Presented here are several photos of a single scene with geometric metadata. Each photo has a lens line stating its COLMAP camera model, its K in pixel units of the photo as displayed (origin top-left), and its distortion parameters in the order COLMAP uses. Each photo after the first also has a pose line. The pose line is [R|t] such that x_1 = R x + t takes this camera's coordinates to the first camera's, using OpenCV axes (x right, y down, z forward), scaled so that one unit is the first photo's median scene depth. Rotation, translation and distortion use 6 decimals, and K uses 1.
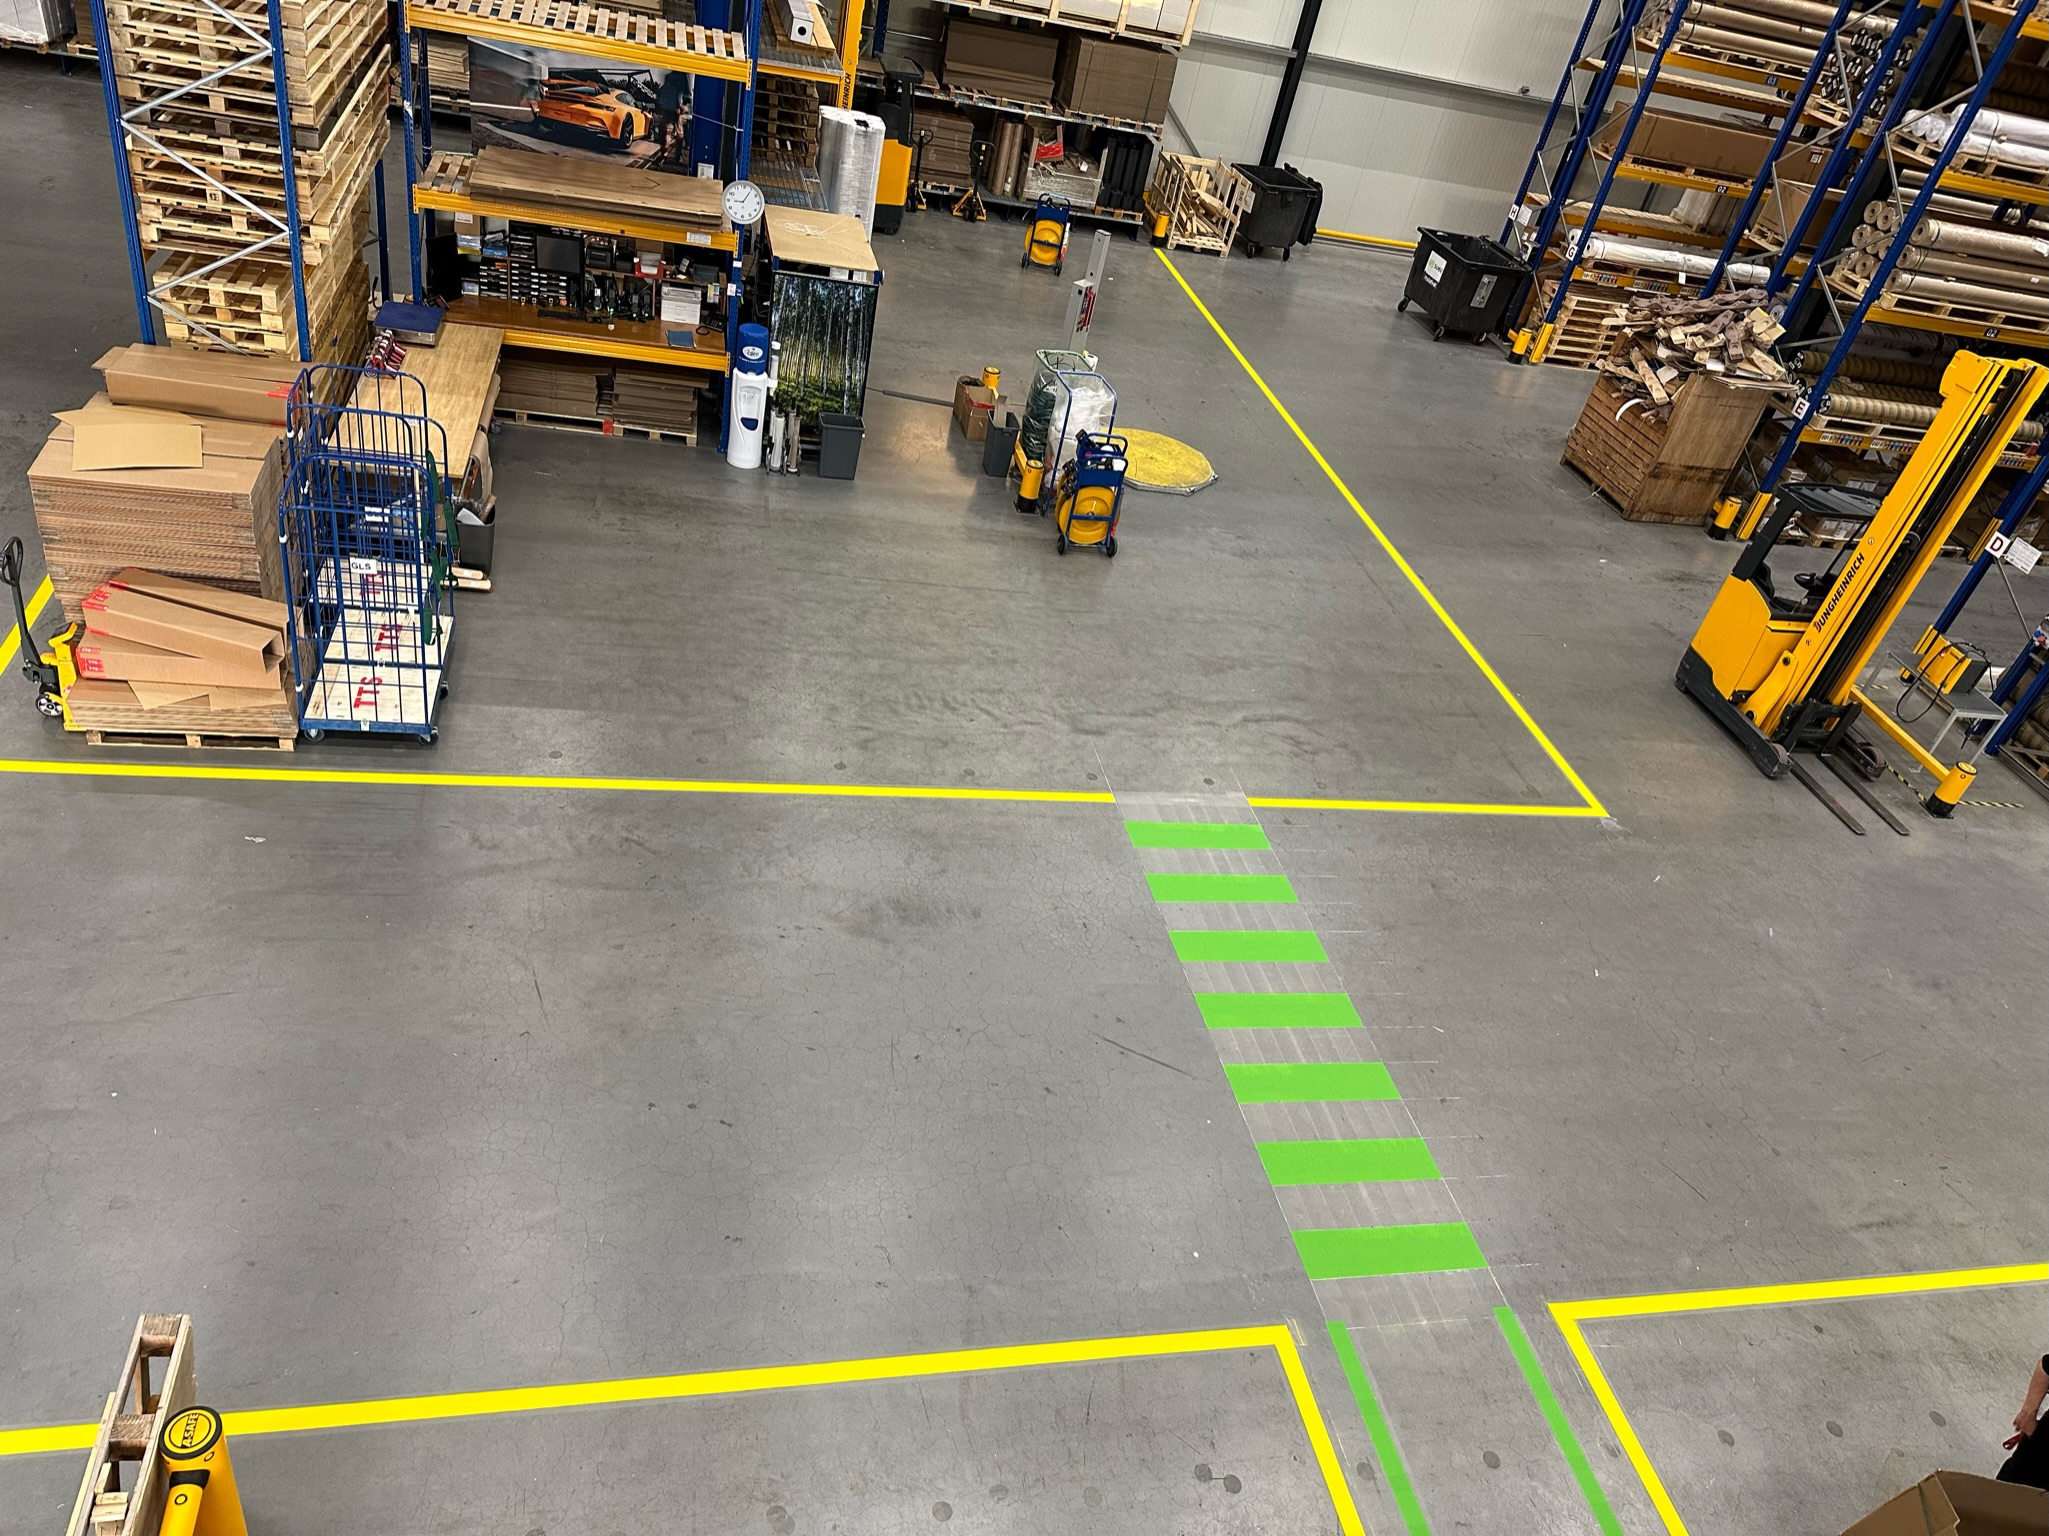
lens RADIAL K [[1439.5, 0, 1024.5], [0, 1439.5, 768.0], [0, 0, 1]] dist [0.007642, 0.002201]
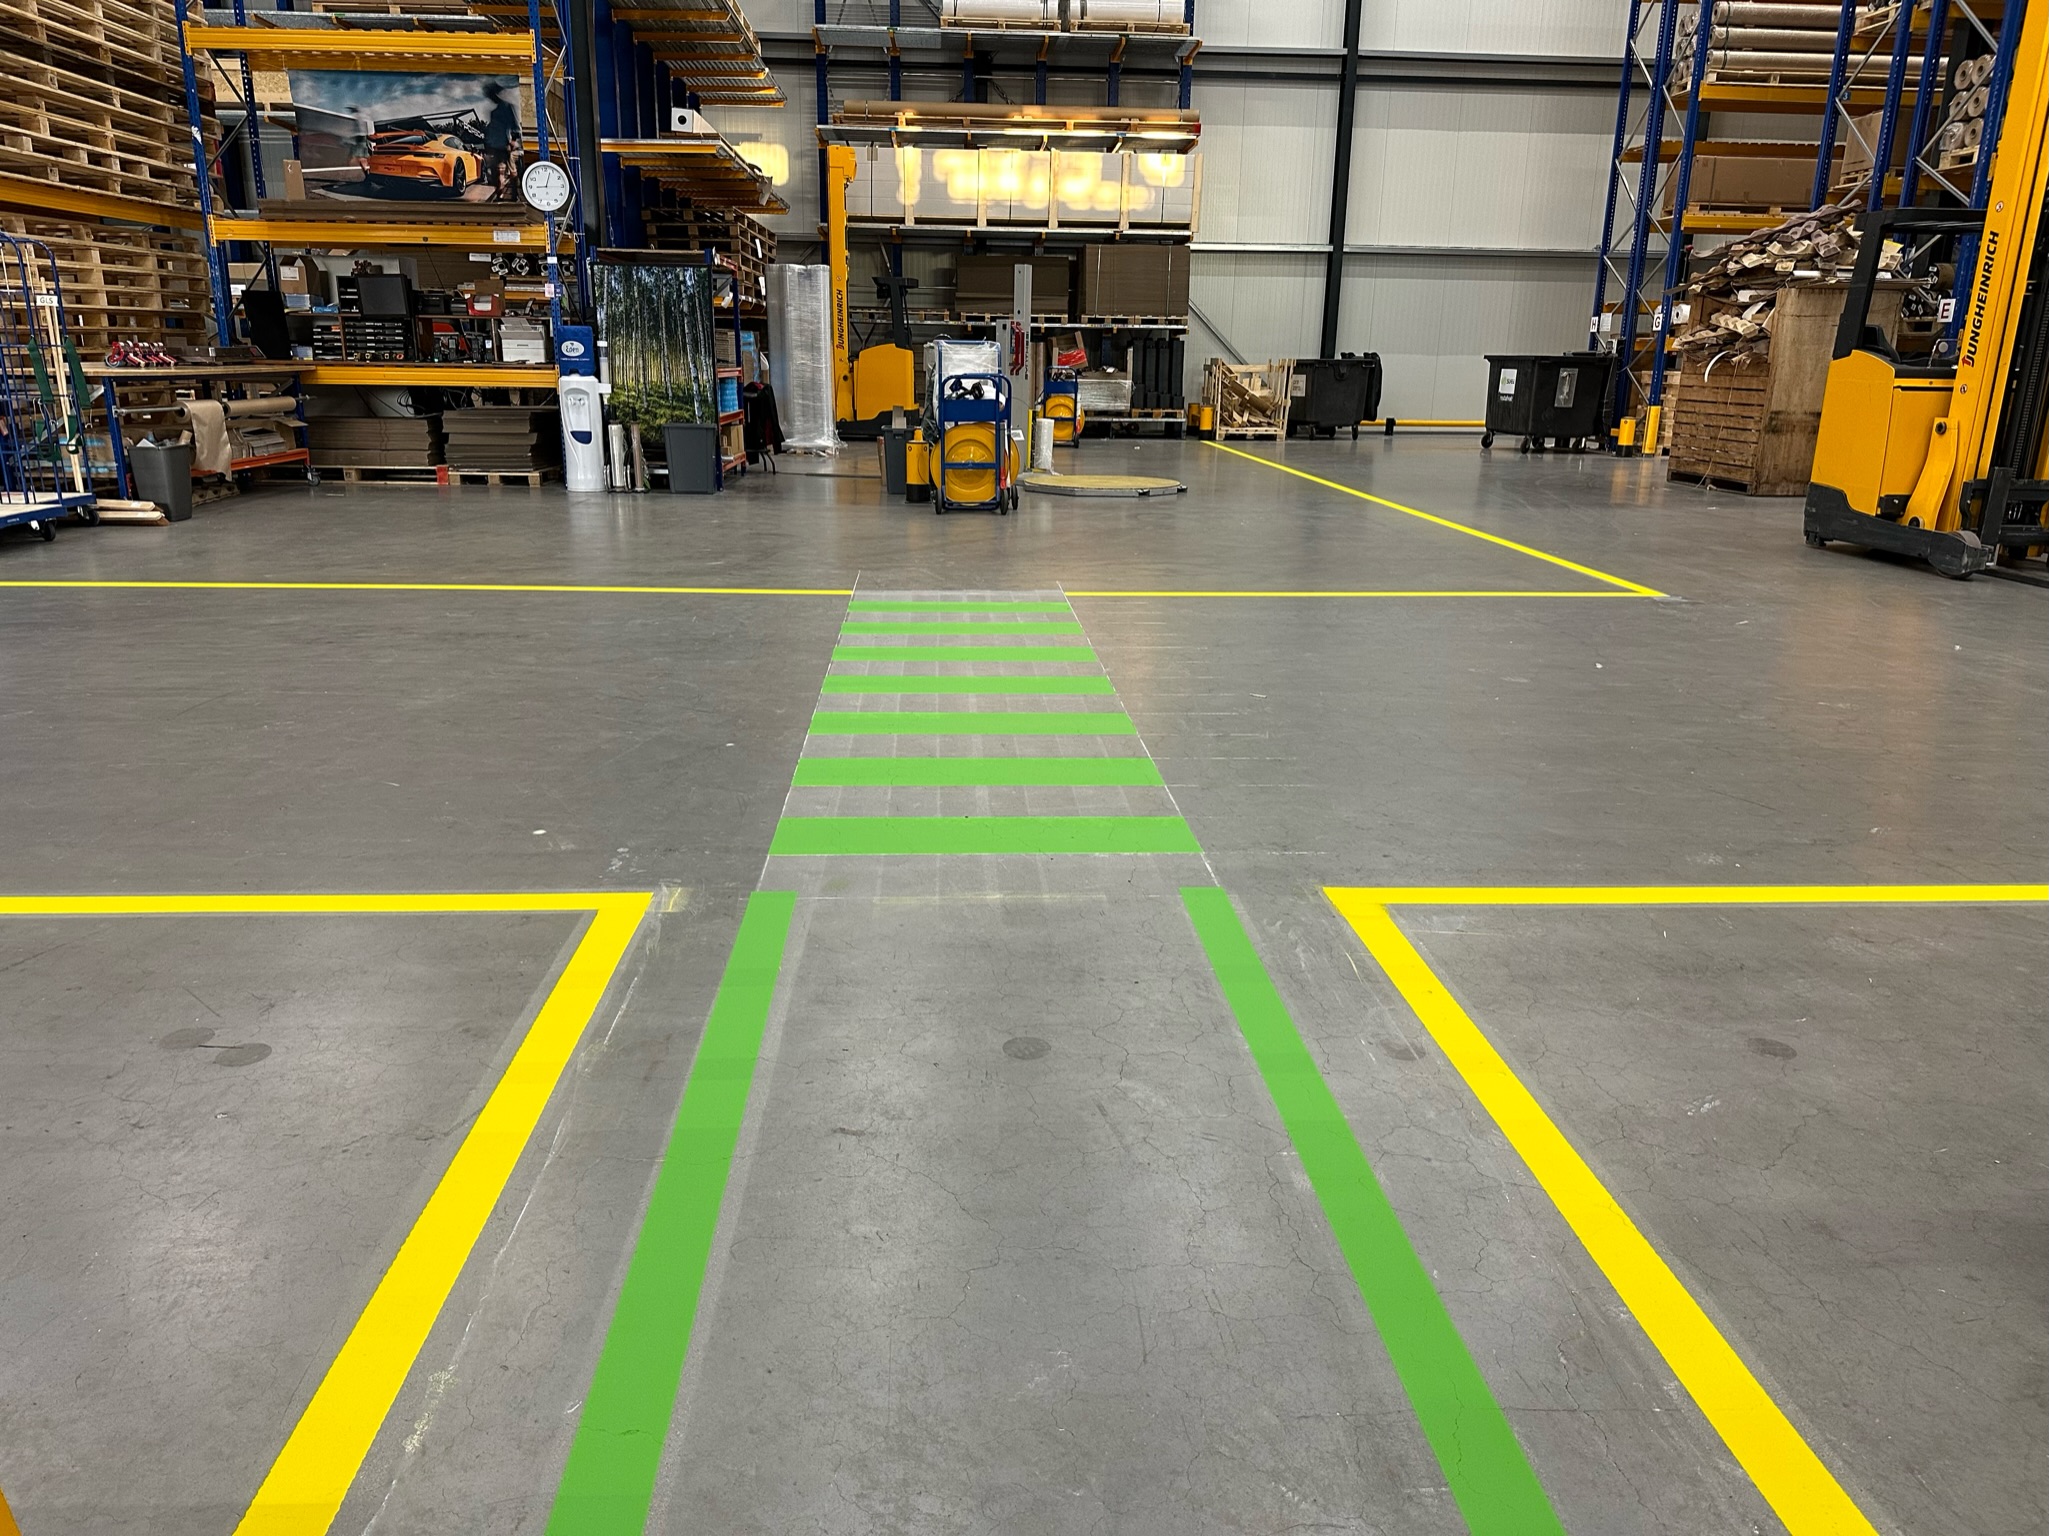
lens RADIAL K [[1424.4, 0, 1024.5], [0, 1424.4, 768.0], [0, 0, 1]] dist [0.068356, -0.075119]
pose [[0.973420, -0.135145, -0.184903, 0.206942], [0.061527, 0.931974, -0.357266, 0.280325], [0.220607, 0.336394, 0.915517, 0.327899]]
